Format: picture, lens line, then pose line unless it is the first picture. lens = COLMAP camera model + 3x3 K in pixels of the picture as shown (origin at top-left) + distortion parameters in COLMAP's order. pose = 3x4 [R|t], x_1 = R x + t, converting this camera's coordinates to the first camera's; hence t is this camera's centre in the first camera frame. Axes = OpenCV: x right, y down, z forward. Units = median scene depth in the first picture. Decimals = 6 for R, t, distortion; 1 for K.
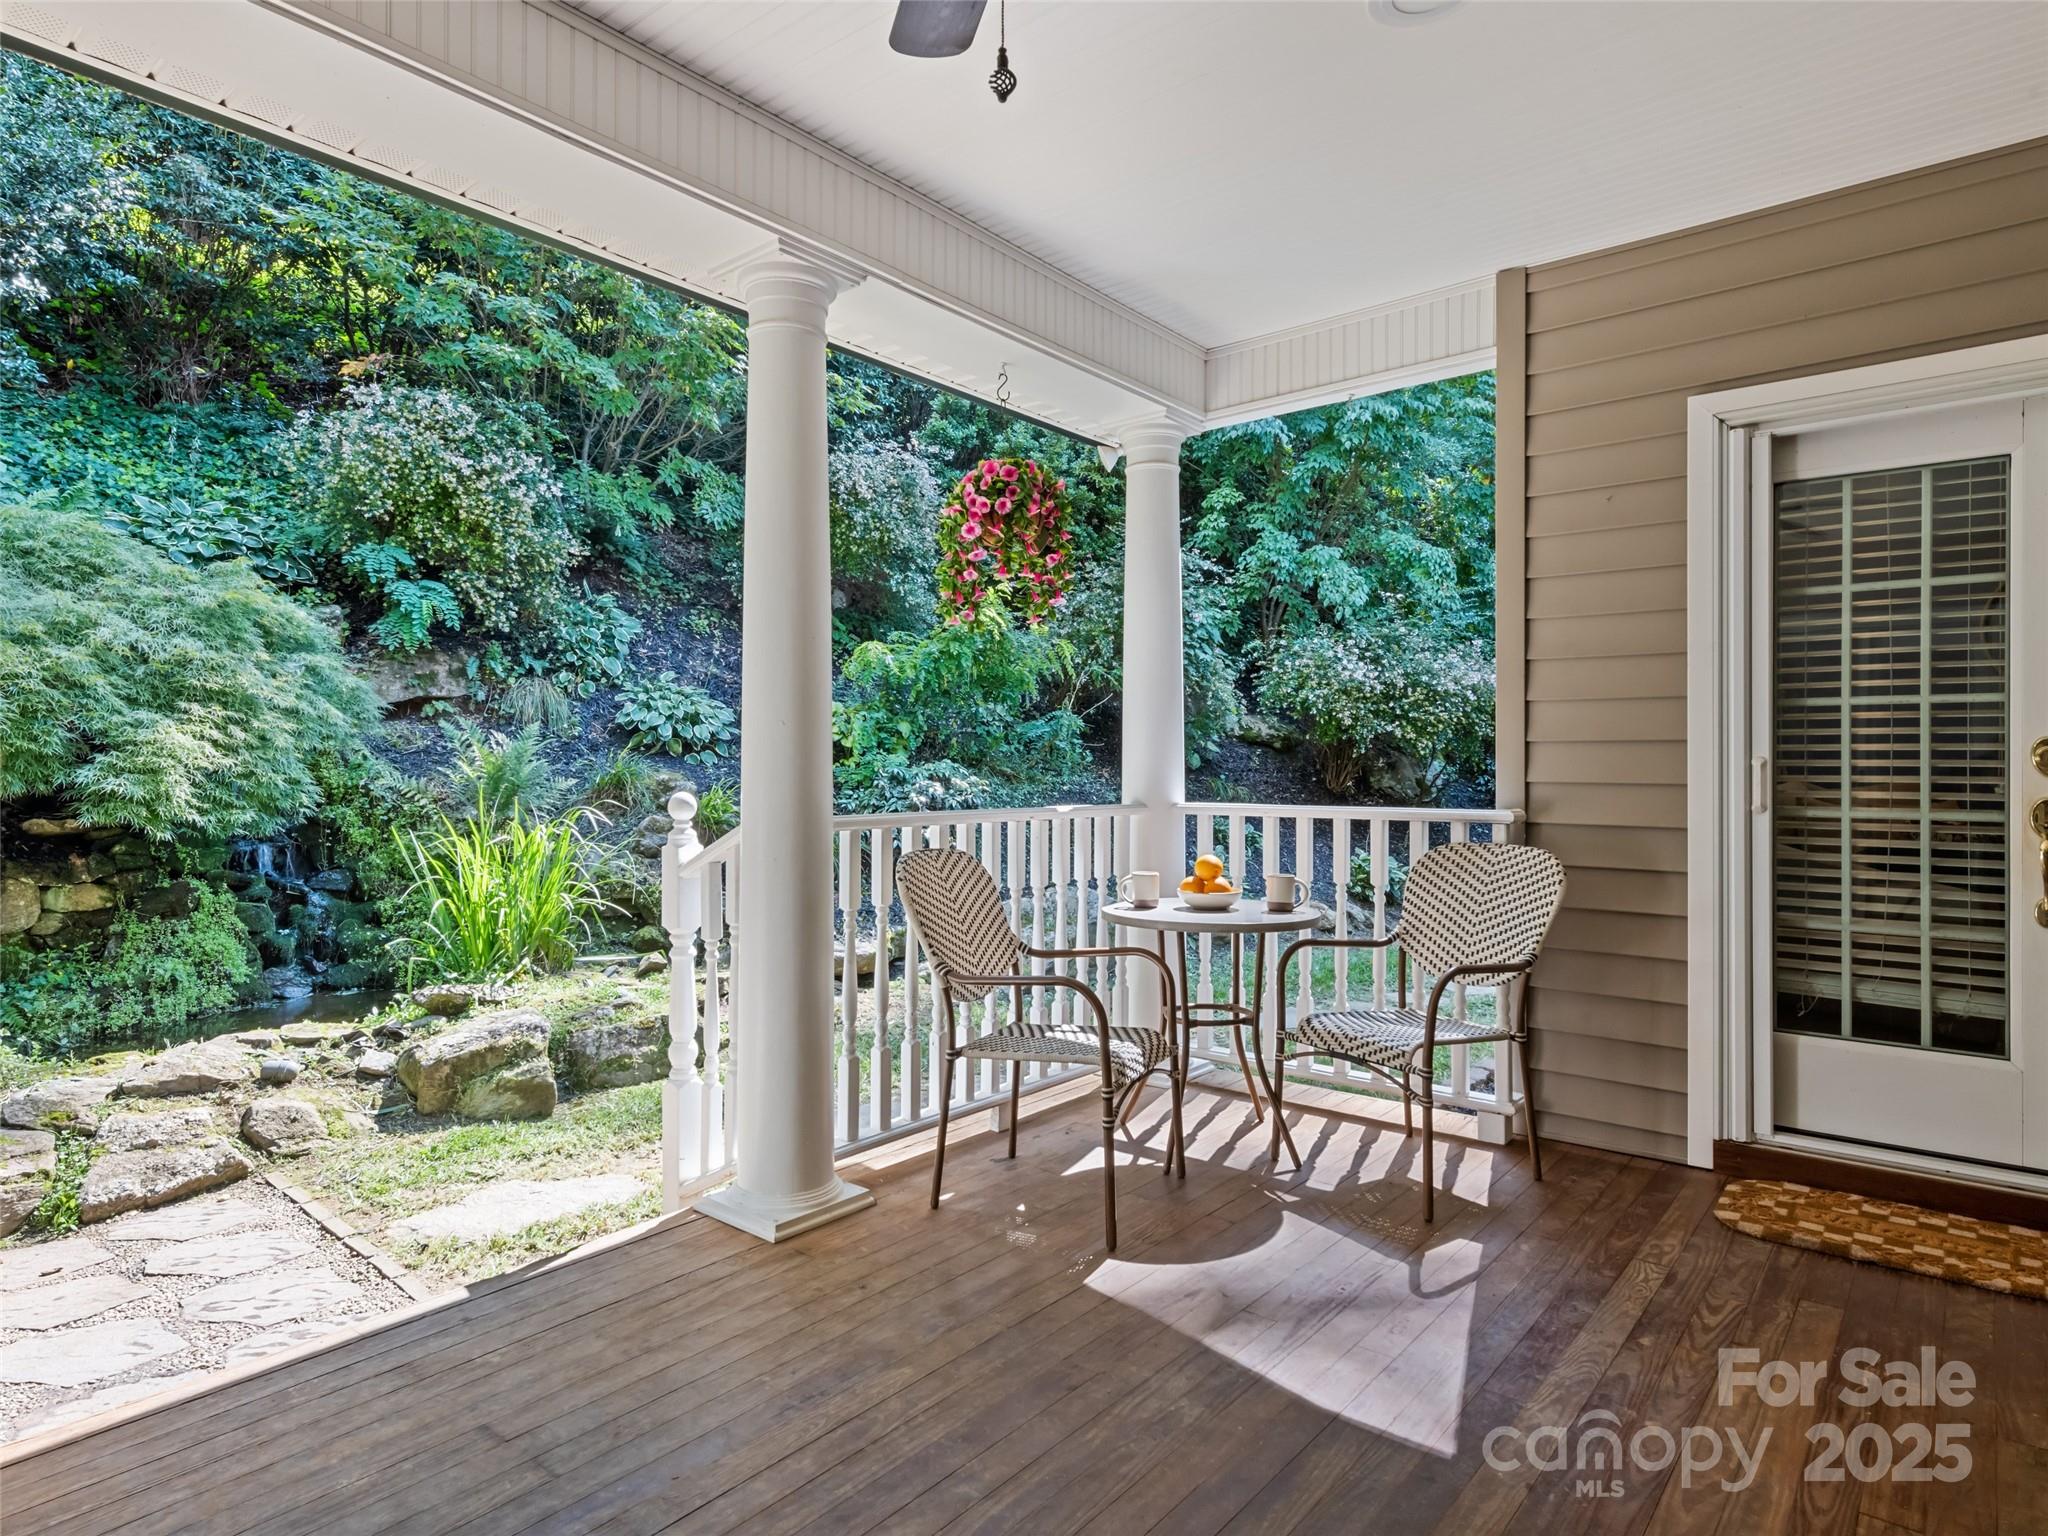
lens RADIAL K [[1160.6, 0, 1024.0], [0, 1160.6, 768.0], [0, 0, 1]] dist [0.001437, 0.000167]
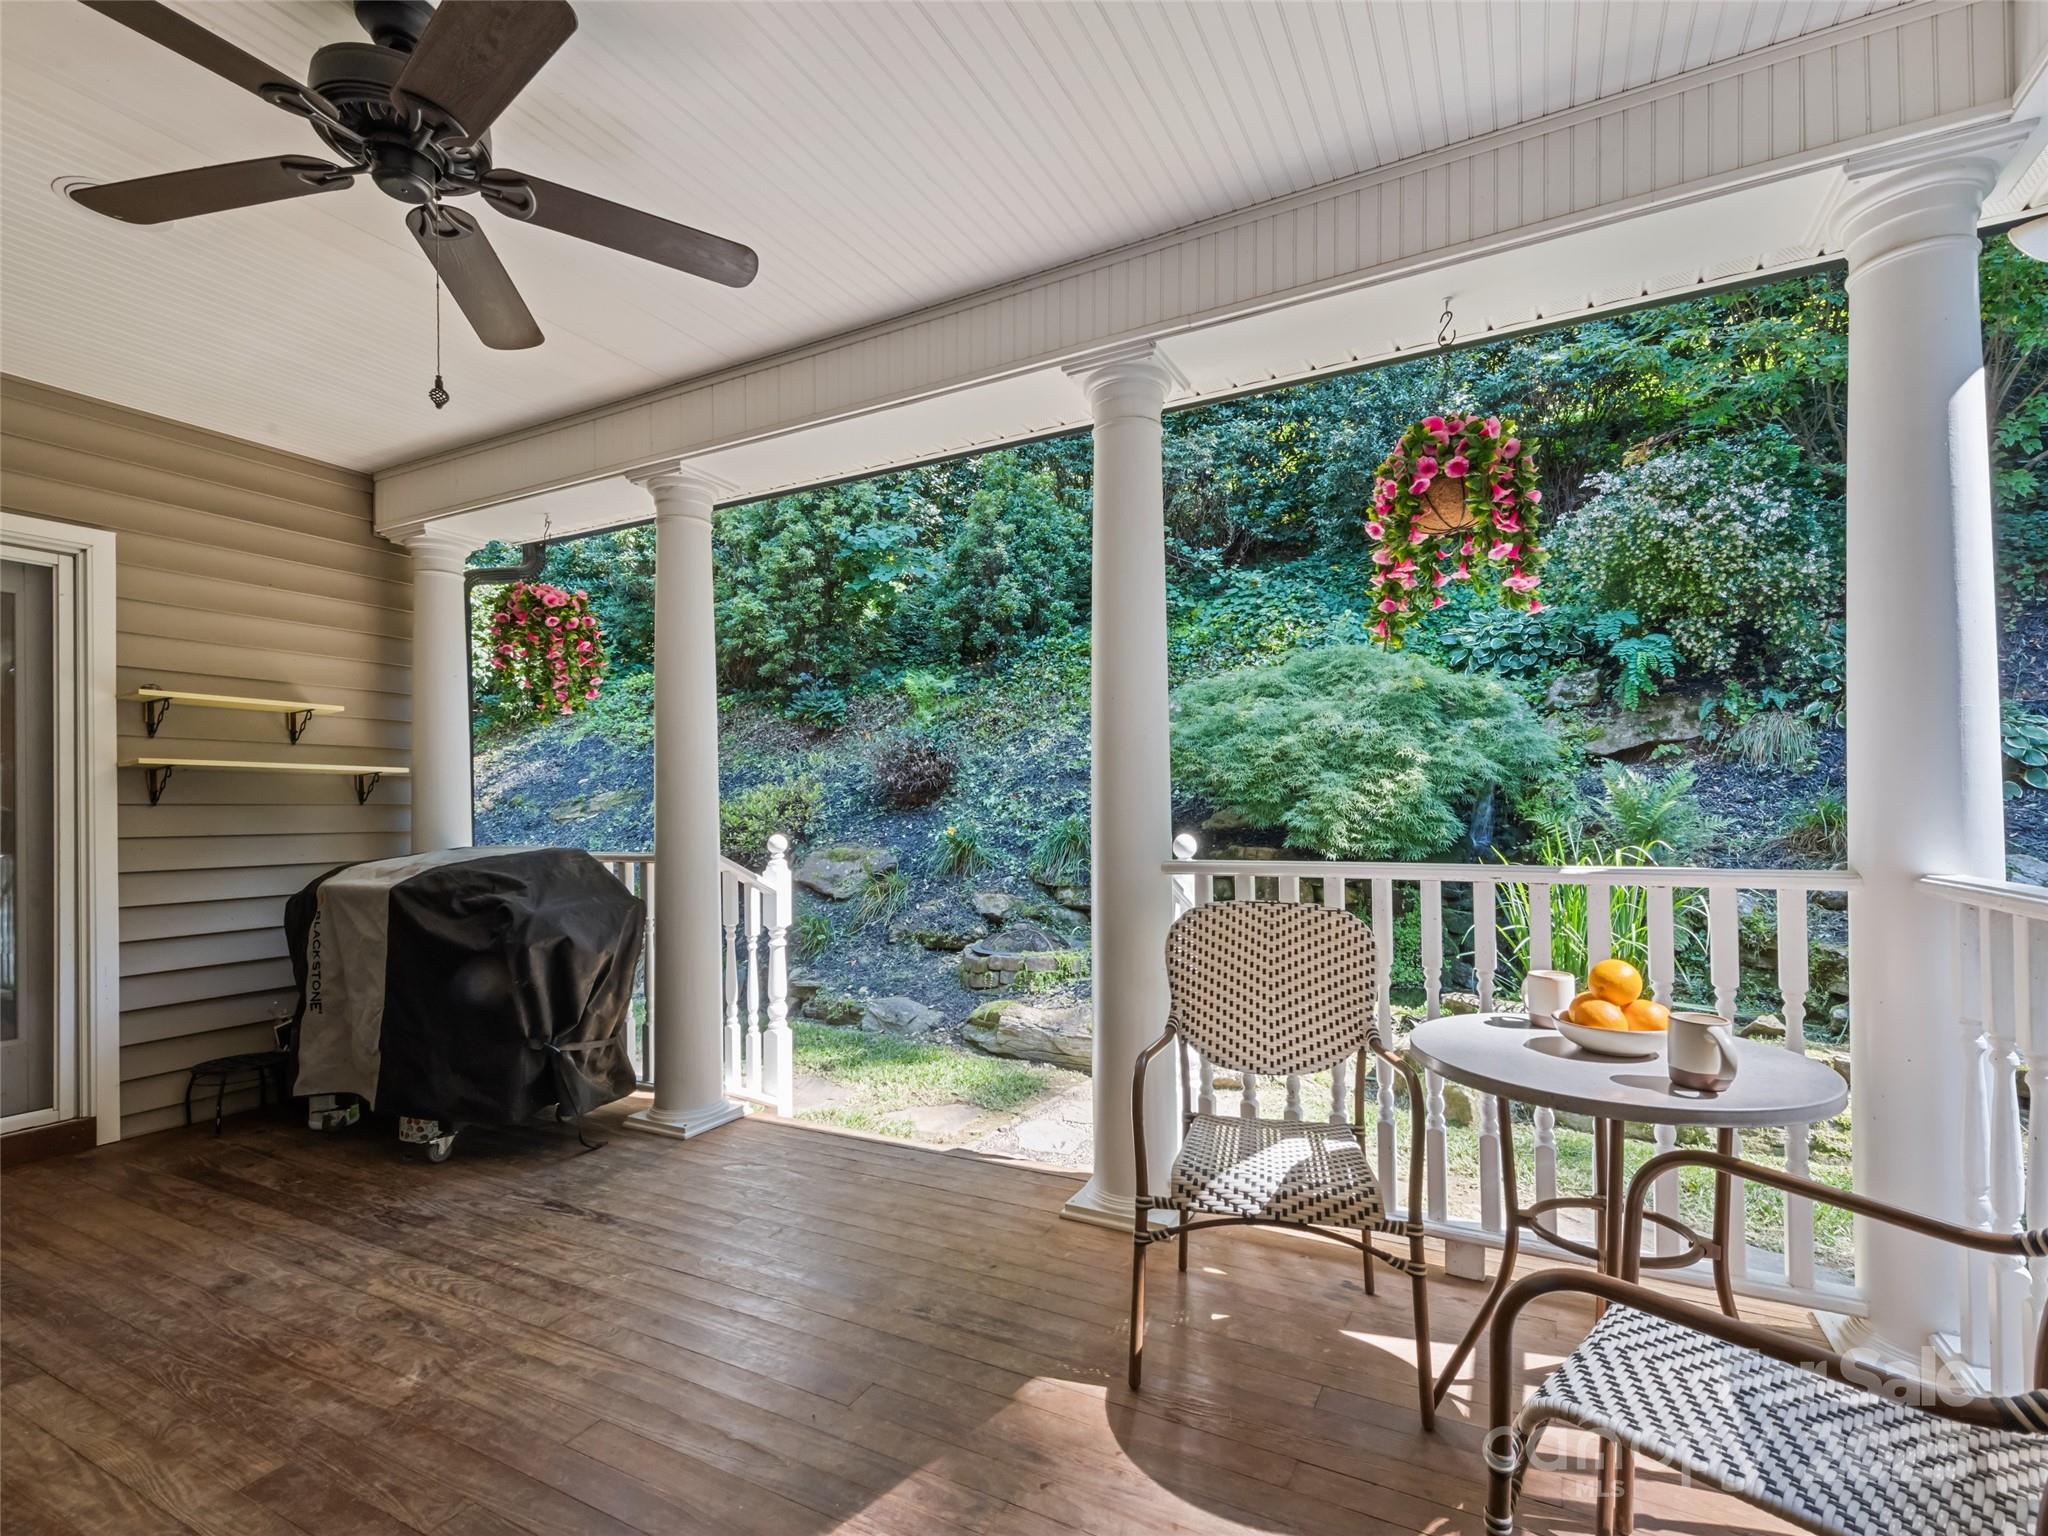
lens RADIAL K [[949.0, 0, 1028.1], [0, 949.0, 804.5], [0, 0, 1]] dist [-0.002232, -0.000315]
pose [[0.198729, -0.009397, -0.980010, 0.236720], [0.009581, 0.999925, -0.007645, -0.001339], [0.980008, -0.007870, 0.198804, 0.252318]]
